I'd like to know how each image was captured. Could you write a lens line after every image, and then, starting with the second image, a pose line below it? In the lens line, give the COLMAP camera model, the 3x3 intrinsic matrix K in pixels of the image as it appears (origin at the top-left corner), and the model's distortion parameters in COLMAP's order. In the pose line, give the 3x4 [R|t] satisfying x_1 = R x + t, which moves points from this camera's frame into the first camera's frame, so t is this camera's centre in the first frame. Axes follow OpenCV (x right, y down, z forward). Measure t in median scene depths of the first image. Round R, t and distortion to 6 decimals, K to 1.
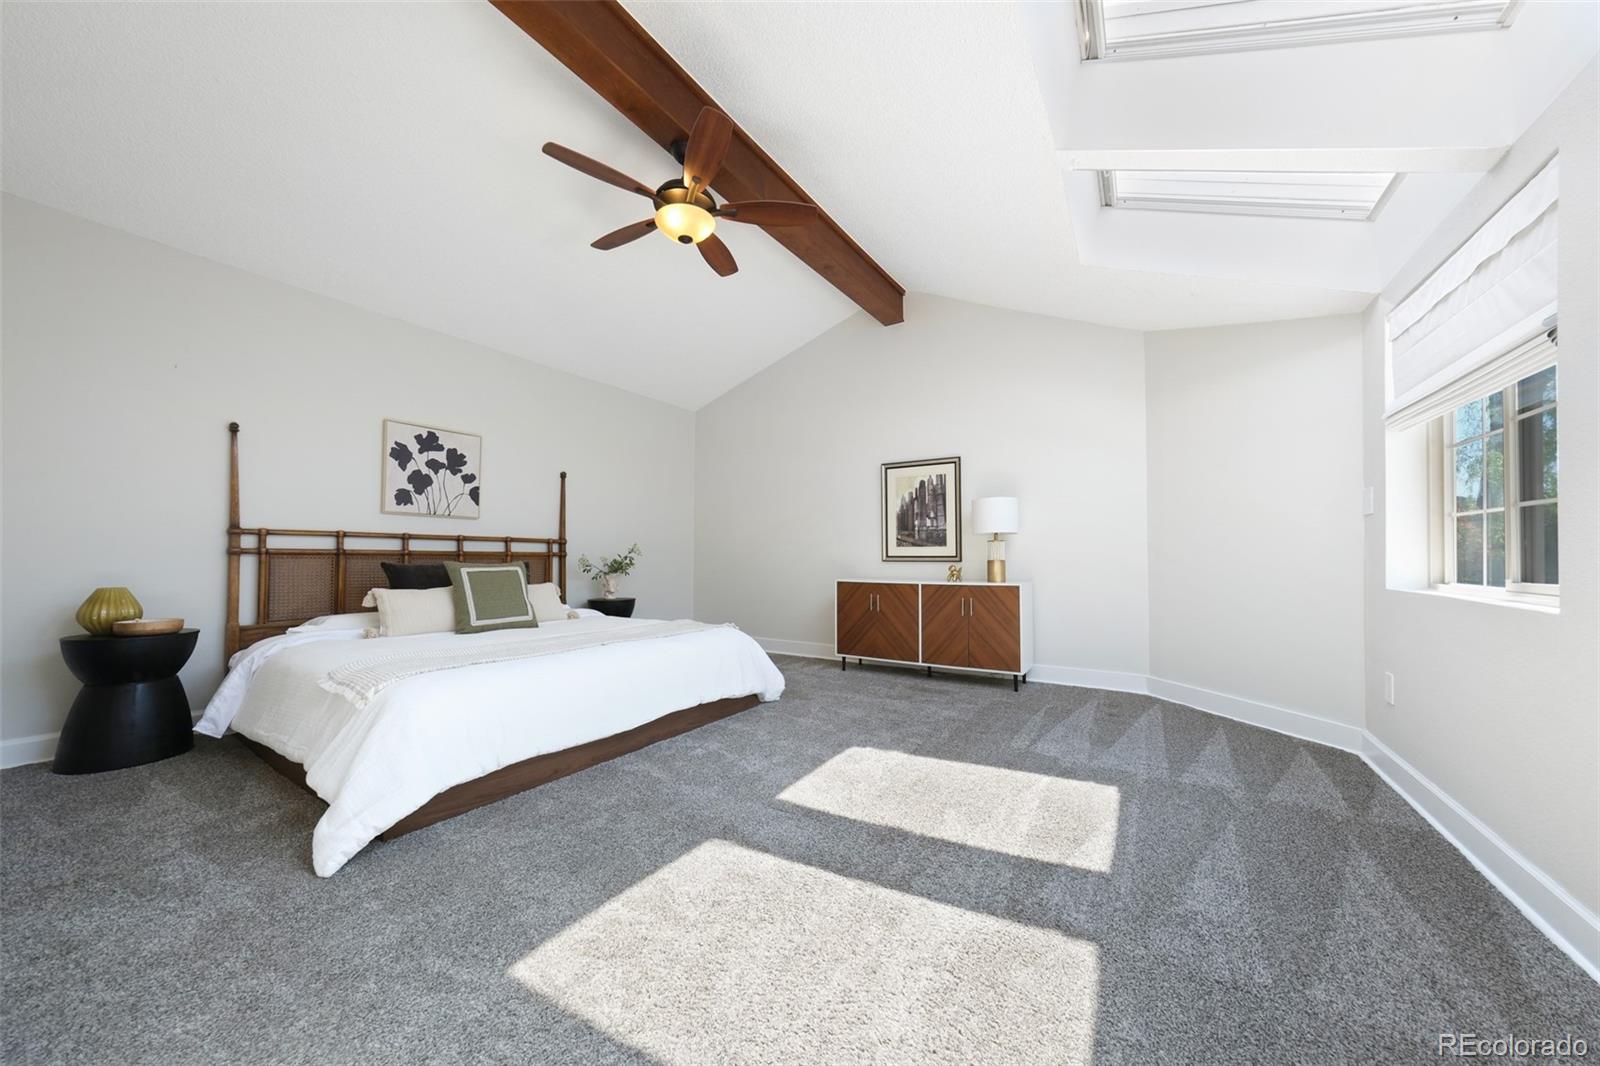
lens RADIAL K [[549.9, 0, 808.1], [0, 549.9, 544.6], [0, 0, 1]] dist [-0.000996, 0.003445]
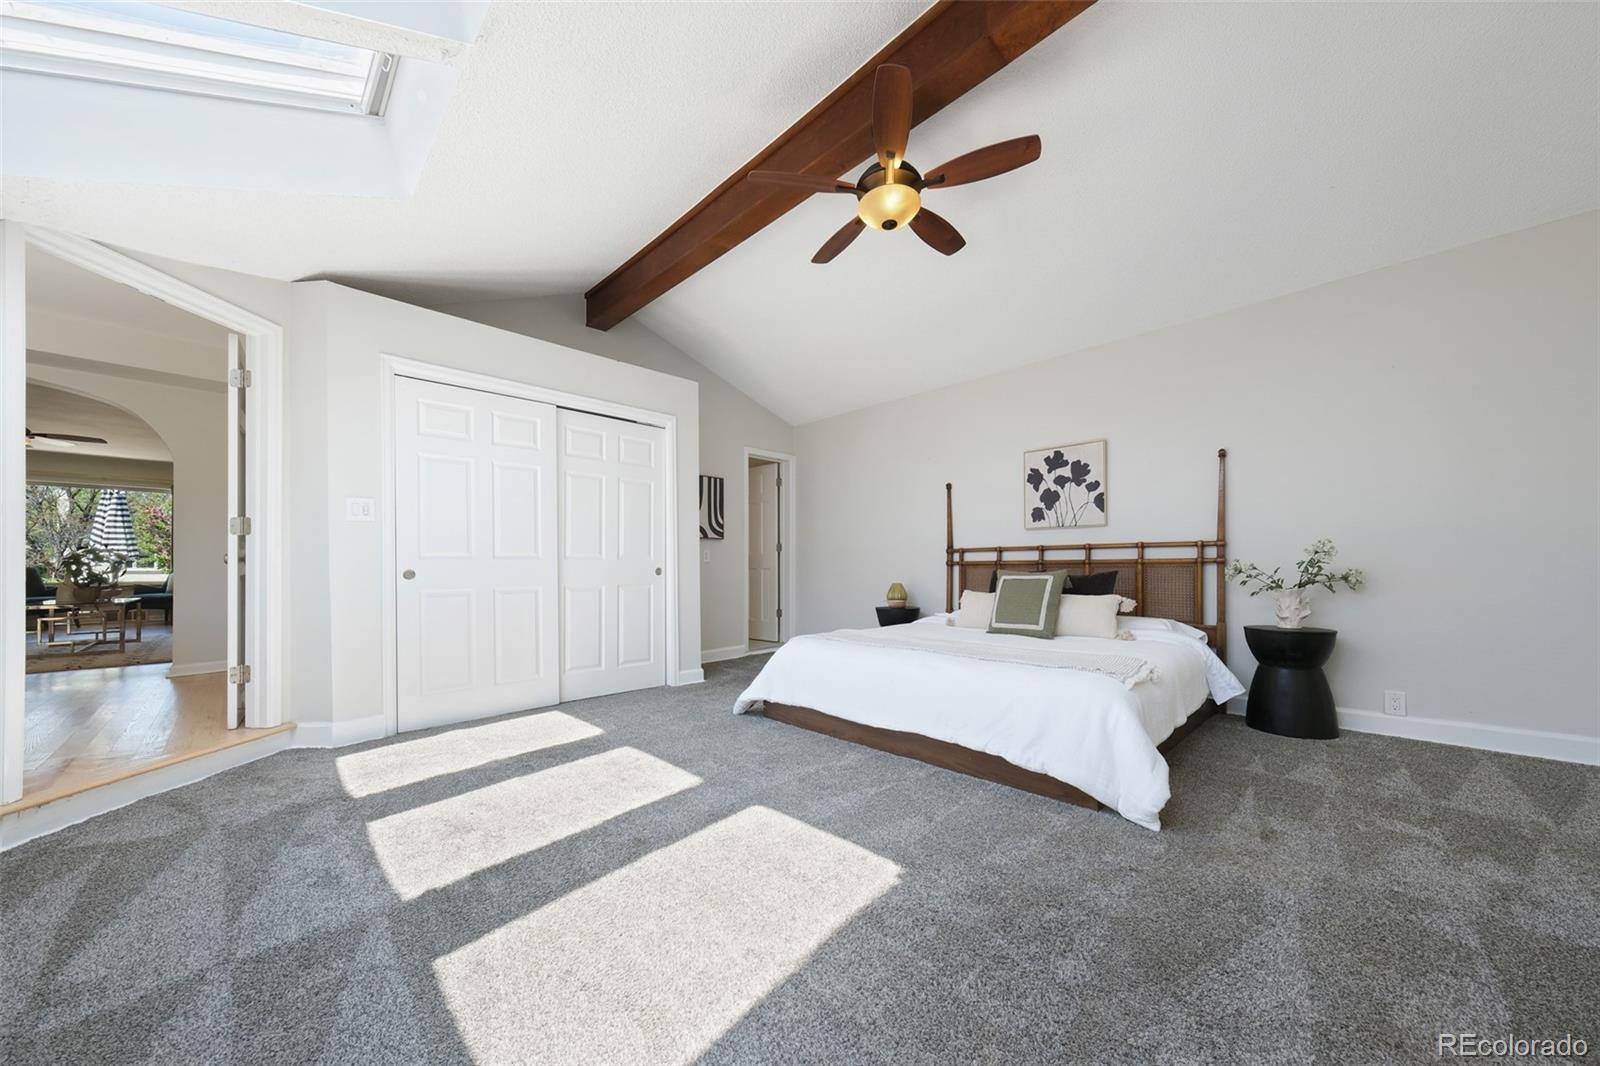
lens RADIAL K [[574.6, 0, 798.3], [0, 574.6, 569.1], [0, 0, 1]] dist [-0.000290, 0.000023]
pose [[-0.242613, -0.000926, -0.970123, 0.547577], [0.028119, 0.999573, -0.007987, 0.023719], [0.969716, -0.029216, -0.242483, 0.778488]]
